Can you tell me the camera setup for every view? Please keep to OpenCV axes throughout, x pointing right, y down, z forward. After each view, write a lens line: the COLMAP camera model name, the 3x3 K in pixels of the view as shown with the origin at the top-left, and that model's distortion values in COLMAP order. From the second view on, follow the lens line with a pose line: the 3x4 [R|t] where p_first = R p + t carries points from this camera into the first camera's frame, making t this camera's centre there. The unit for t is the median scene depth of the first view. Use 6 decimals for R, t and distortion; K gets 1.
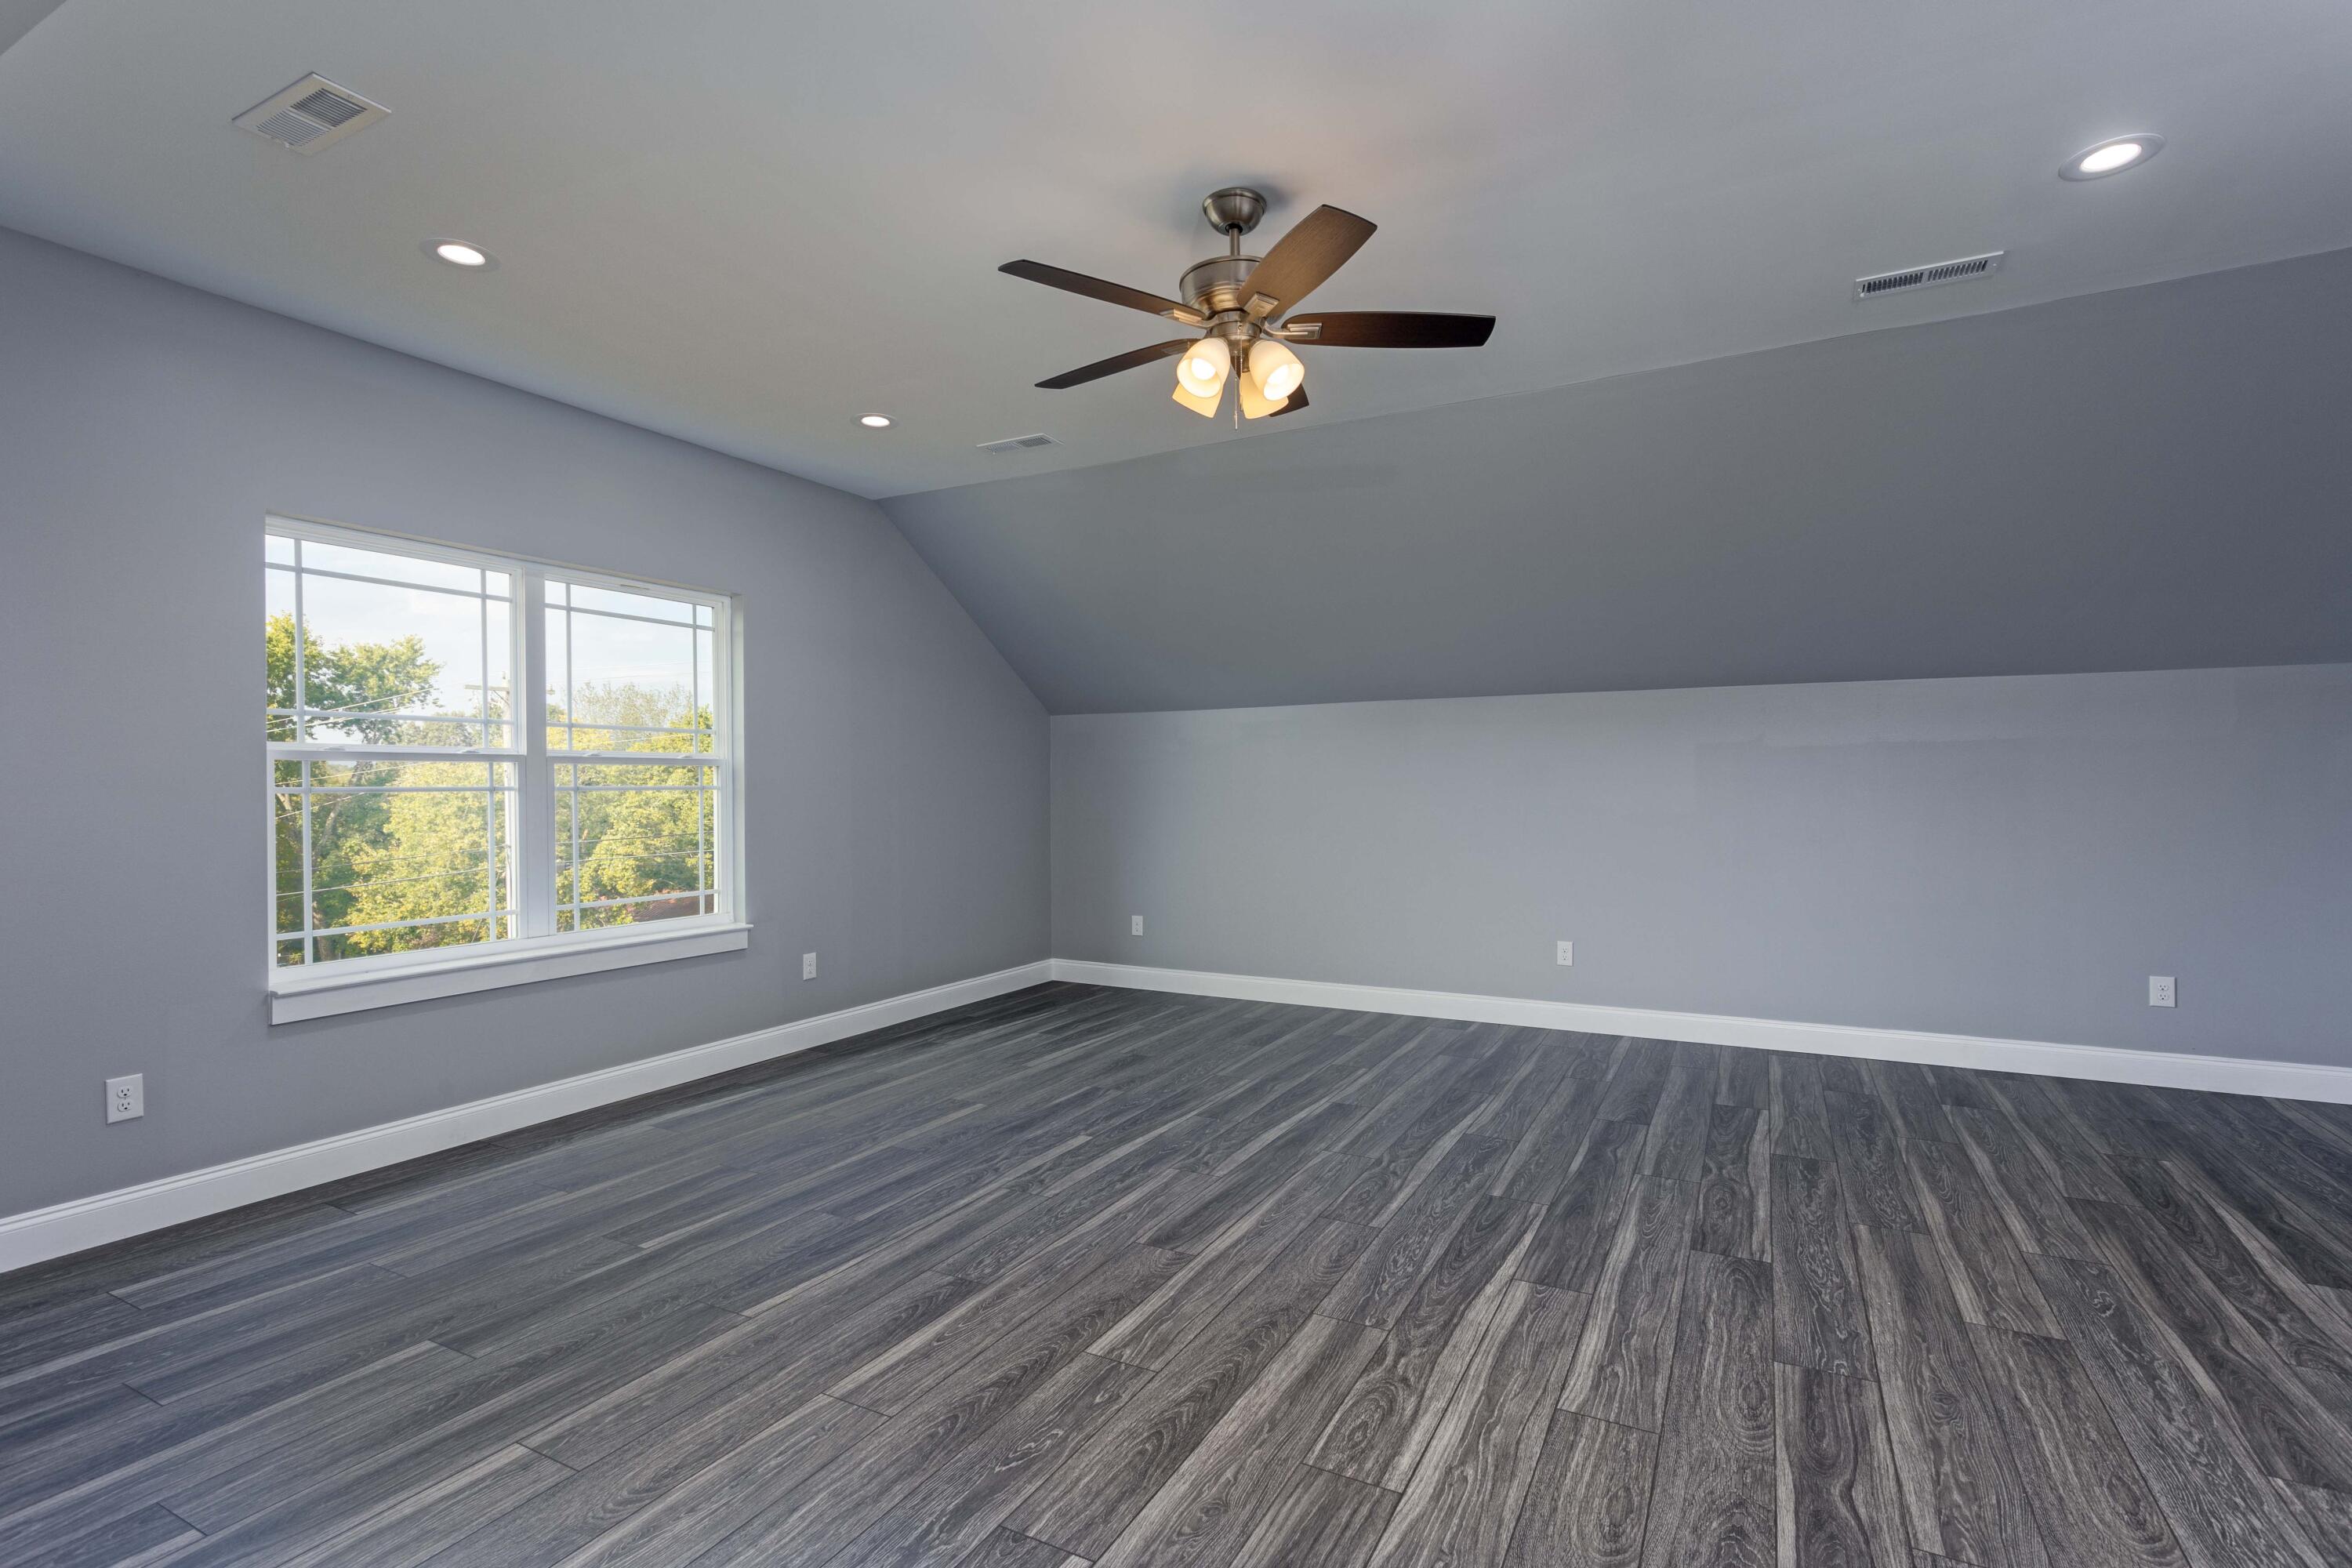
lens RADIAL K [[1101.1, 0, 1176.0], [0, 1101.1, 784.0], [0, 0, 1]] dist [0.004106, -0.000523]
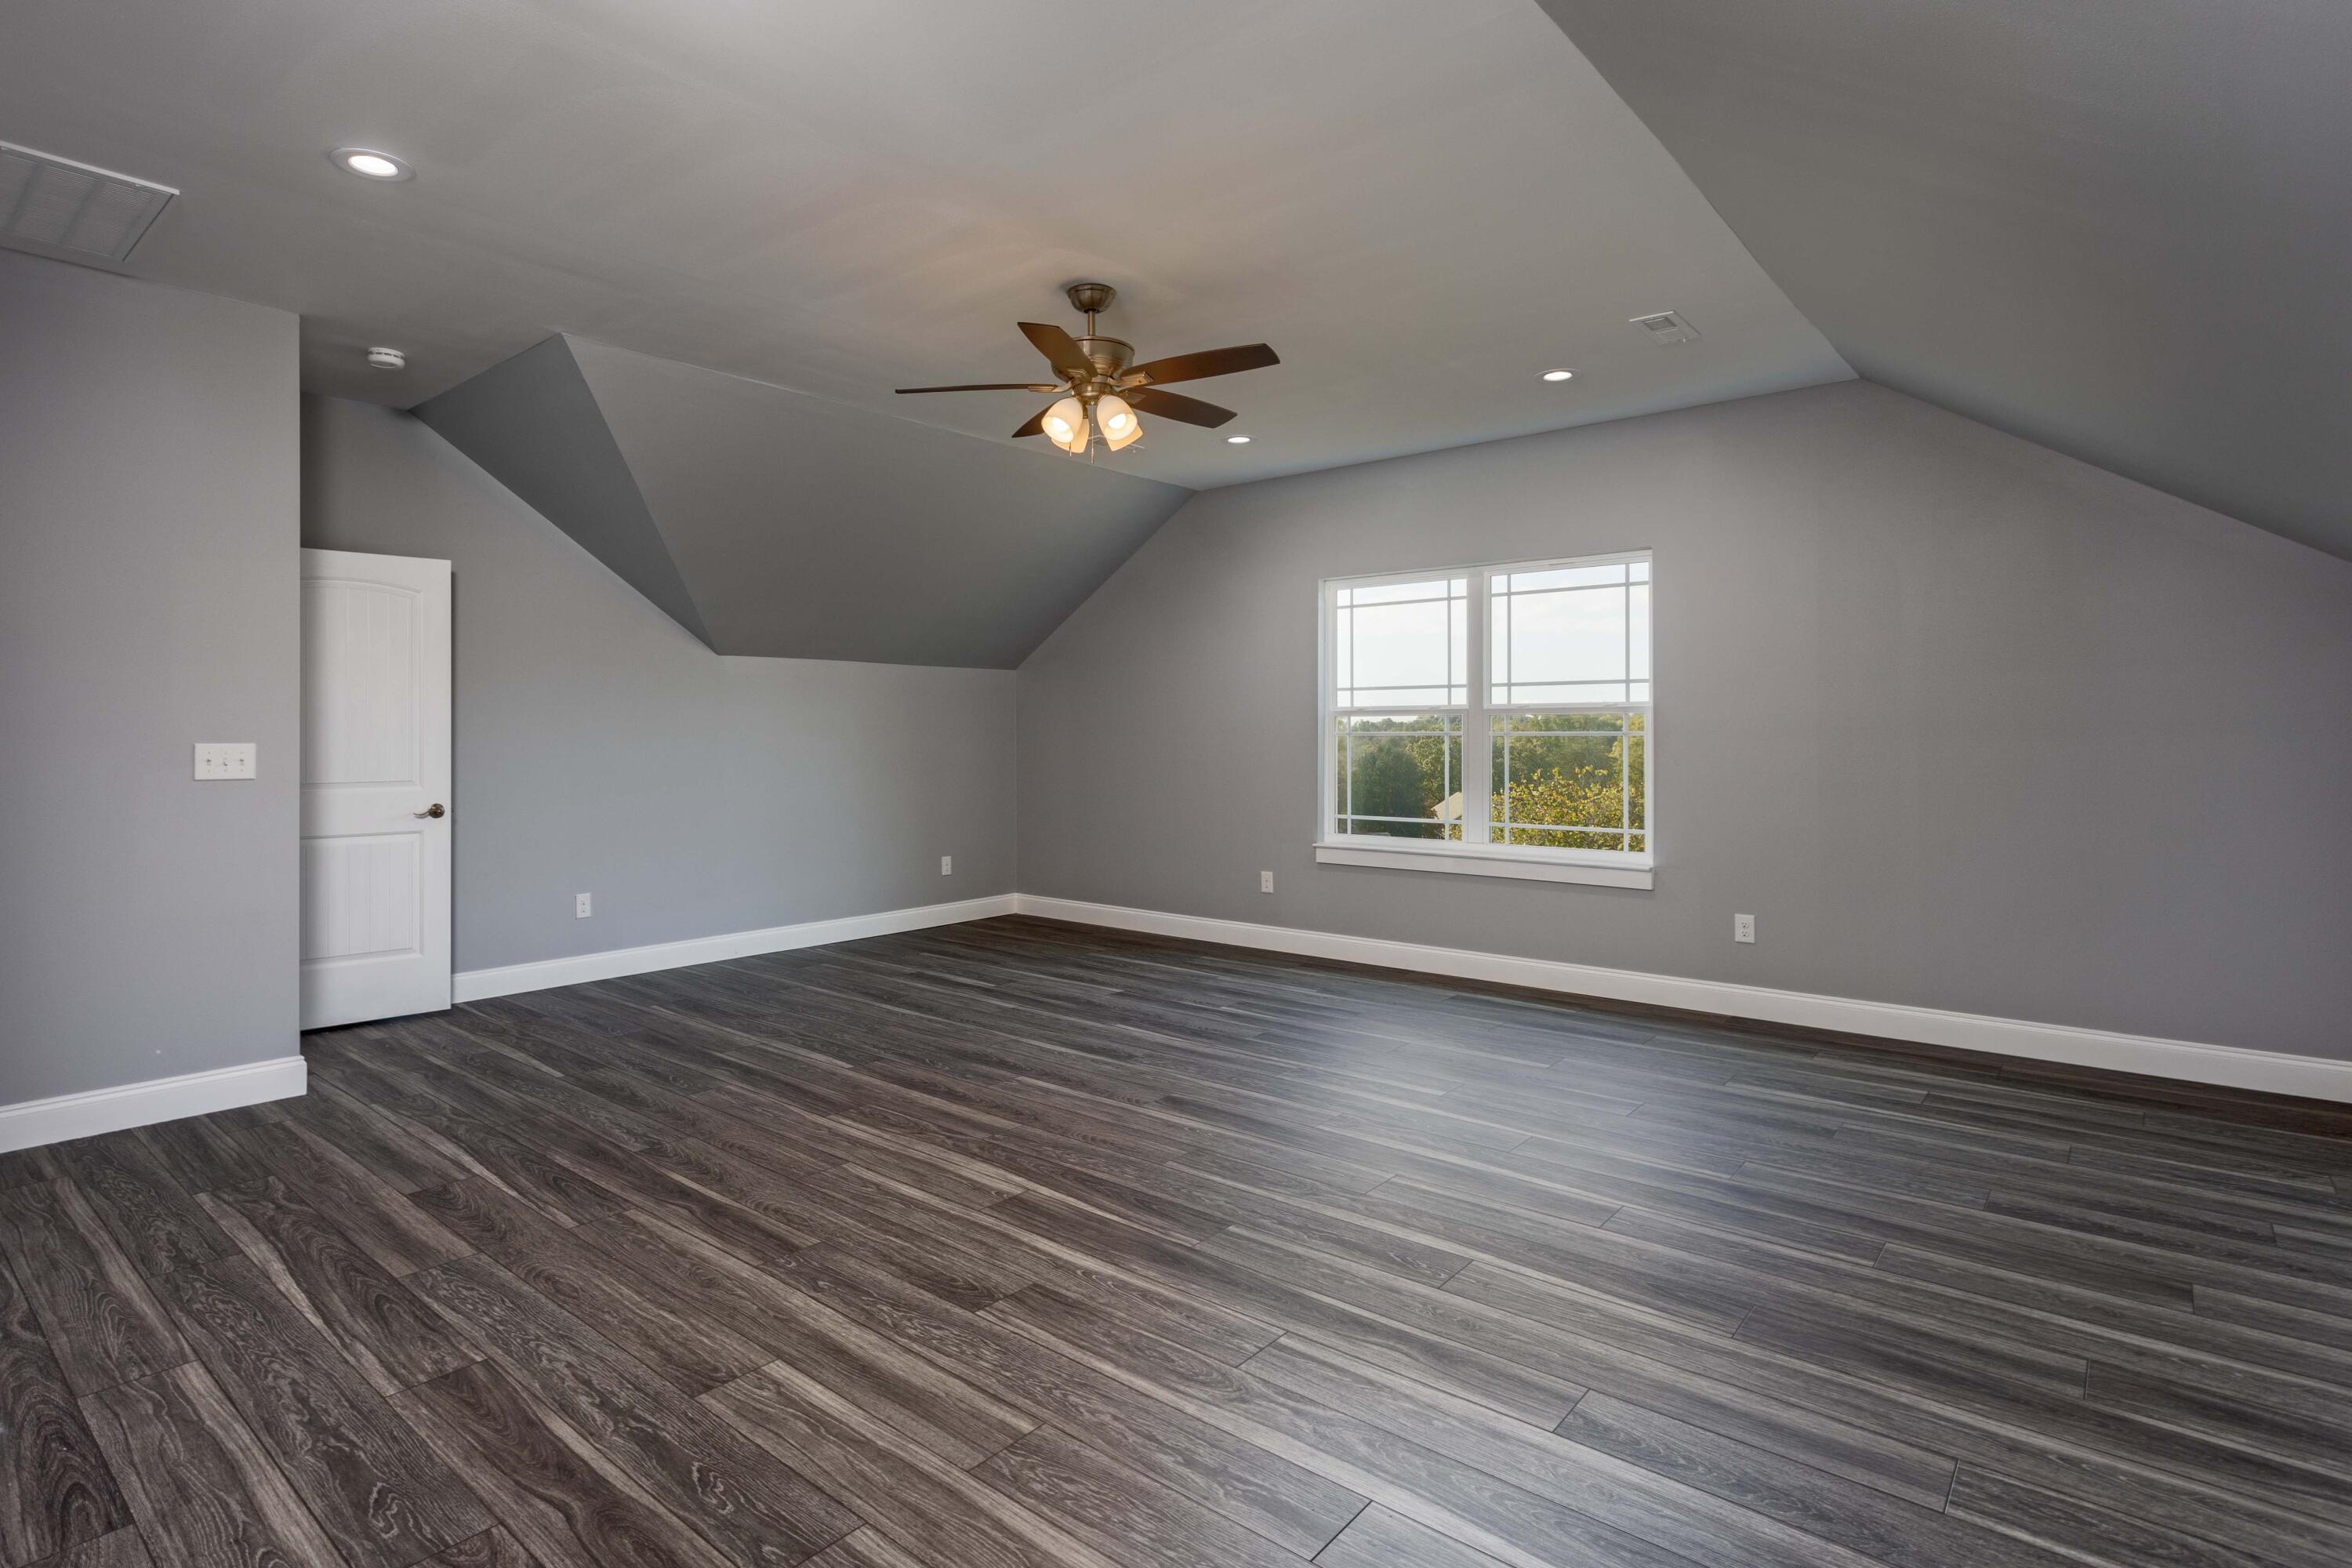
lens RADIAL K [[1188.9, 0, 1095.3], [0, 1188.9, 734.7], [0, 0, 1]] dist [0.001102, 0.000209]
pose [[-0.231660, 0.006972, -0.972772, 1.389457], [0.004649, 0.999971, 0.006059, -0.008296], [0.972786, -0.003119, -0.231686, 1.298044]]
